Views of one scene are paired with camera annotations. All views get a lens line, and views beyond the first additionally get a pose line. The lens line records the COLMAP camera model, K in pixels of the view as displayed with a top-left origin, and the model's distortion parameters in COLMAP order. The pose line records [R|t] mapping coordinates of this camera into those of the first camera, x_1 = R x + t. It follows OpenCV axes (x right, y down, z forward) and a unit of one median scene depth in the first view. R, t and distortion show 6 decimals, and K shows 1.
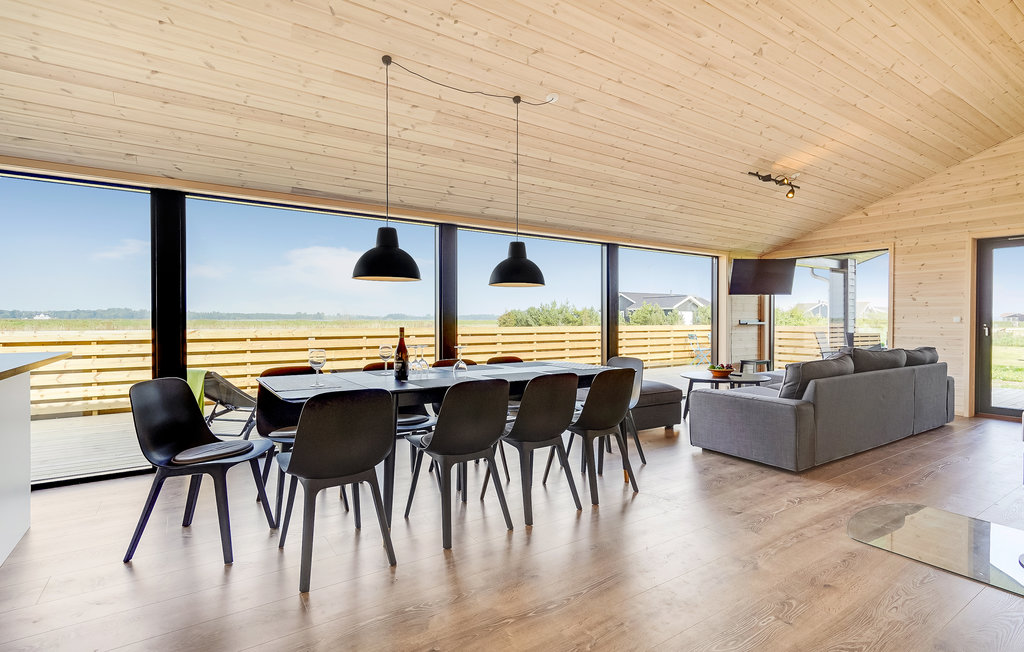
lens RADIAL K [[494.0, 0, 508.7], [0, 494.0, 324.6], [0, 0, 1]] dist [0.004115, 0.001545]
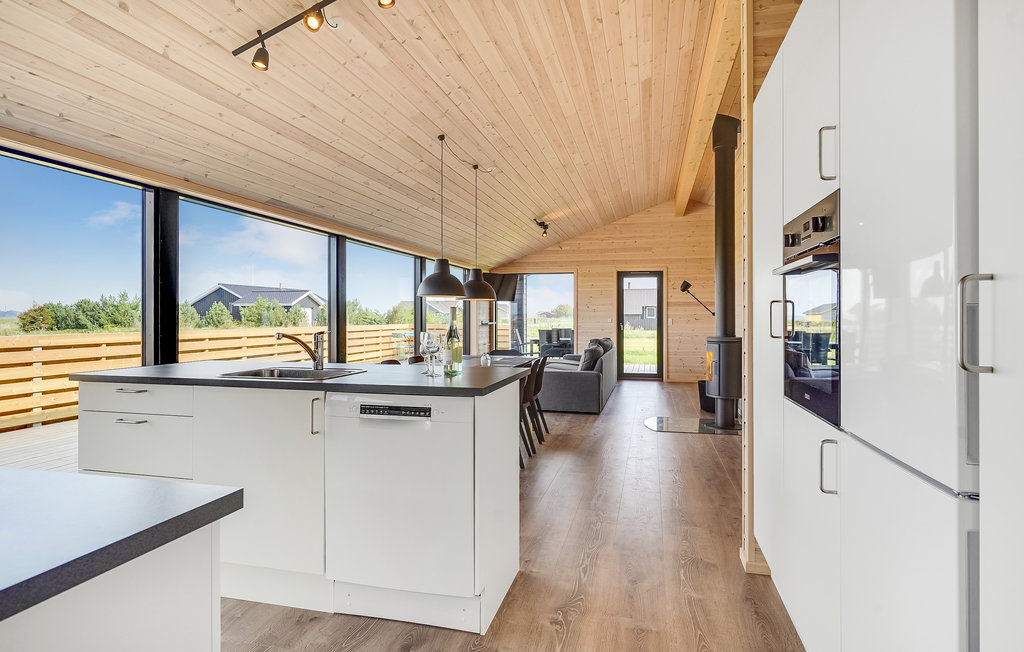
lens RADIAL K [[572.4, 0, 507.5], [0, 572.4, 311.7], [0, 0, 1]] dist [-0.002151, -0.000243]
pose [[0.737723, 0.005267, 0.675083, -0.550101], [0.007111, 0.999853, -0.015572, -0.010897], [-0.675066, 0.016288, 0.737577, -0.134575]]
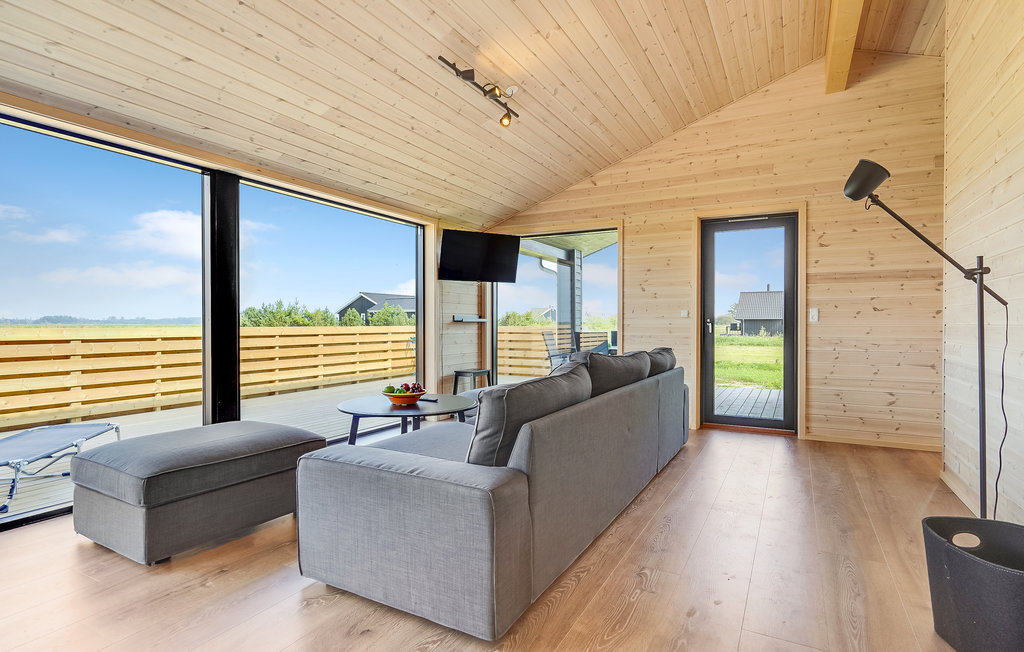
lens RADIAL K [[523.1, 0, 512.0], [0, 523.1, 326.0], [0, 0, 1]] dist [0.000810, 0.000889]
pose [[0.883572, -0.002869, 0.468287, 0.215434], [0.005667, 0.999974, -0.004568, 0.011822], [-0.468262, 0.006690, 0.883564, 0.329654]]
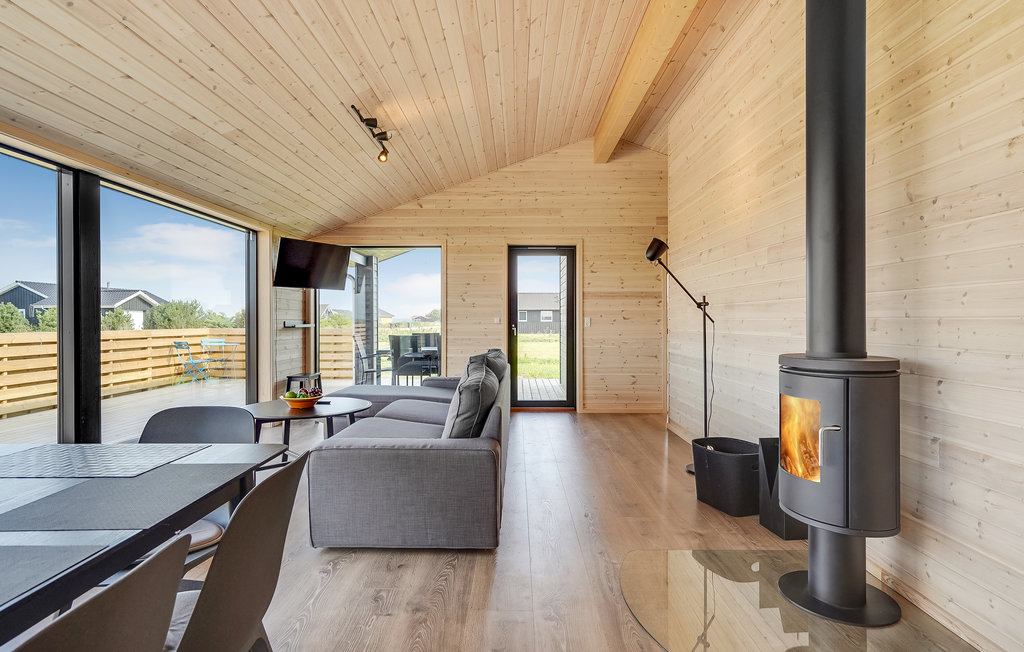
lens RADIAL K [[530.9, 0, 513.1], [0, 530.9, 320.7], [0, 0, 1]] dist [0.001707, 0.001426]
pose [[0.557917, -0.001653, 0.829895, 0.000874], [0.010869, 0.999927, -0.005315, -0.003322], [-0.829826, 0.011985, 0.557894, 0.326626]]
